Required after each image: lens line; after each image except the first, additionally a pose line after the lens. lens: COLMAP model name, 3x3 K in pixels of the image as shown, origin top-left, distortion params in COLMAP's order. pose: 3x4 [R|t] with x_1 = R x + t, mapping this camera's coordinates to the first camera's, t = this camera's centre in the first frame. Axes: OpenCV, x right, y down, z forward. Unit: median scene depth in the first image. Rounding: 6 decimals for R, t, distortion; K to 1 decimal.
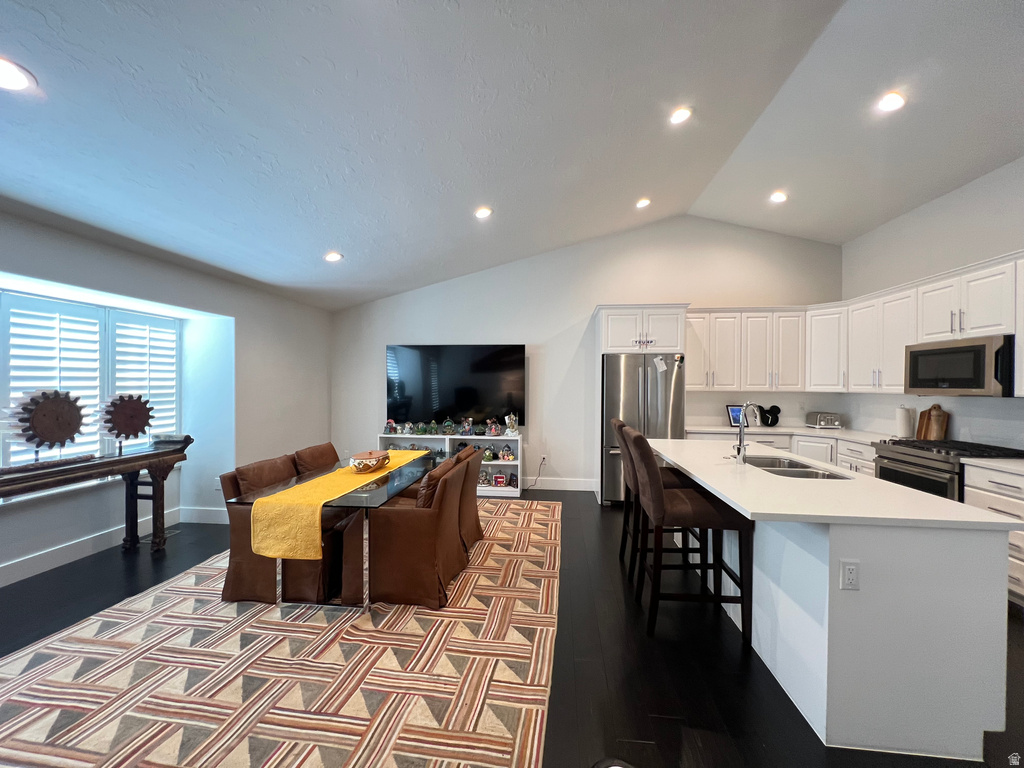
lens RADIAL K [[409.0, 0, 512.7], [0, 409.0, 384.9], [0, 0, 1]] dist [-0.000807, 0.000293]
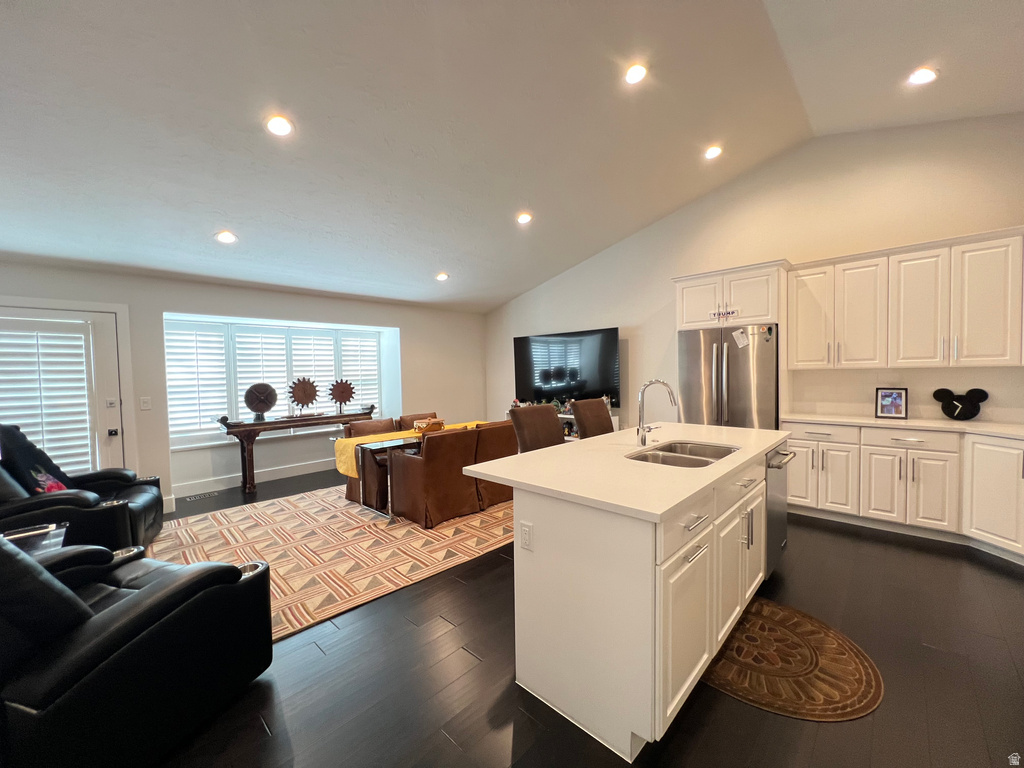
lens RADIAL K [[409.0, 0, 512.6], [0, 409.0, 385.5], [0, 0, 1]] dist [-0.000807, 0.000293]
pose [[0.795775, 0.000030, -0.605592, 0.634764], [0.022172, 0.999328, 0.029185, 0.014165], [0.605186, -0.036652, 0.795240, 0.055812]]
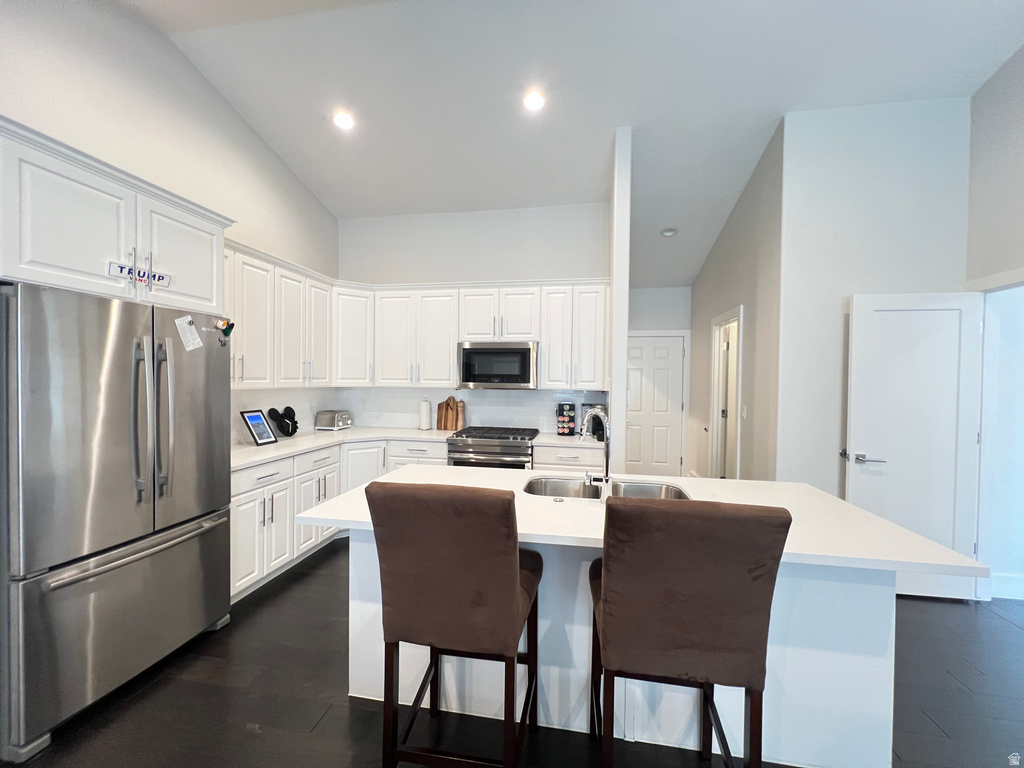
lens RADIAL K [[409.0, 0, 513.1], [0, 409.0, 387.8], [0, 0, 1]] dist [-0.000807, 0.000293]
pose [[0.062619, -0.025018, 0.997724, -0.082678], [-0.009033, 0.999631, 0.025633, -0.007404], [-0.997997, -0.010618, 0.062370, 0.788663]]
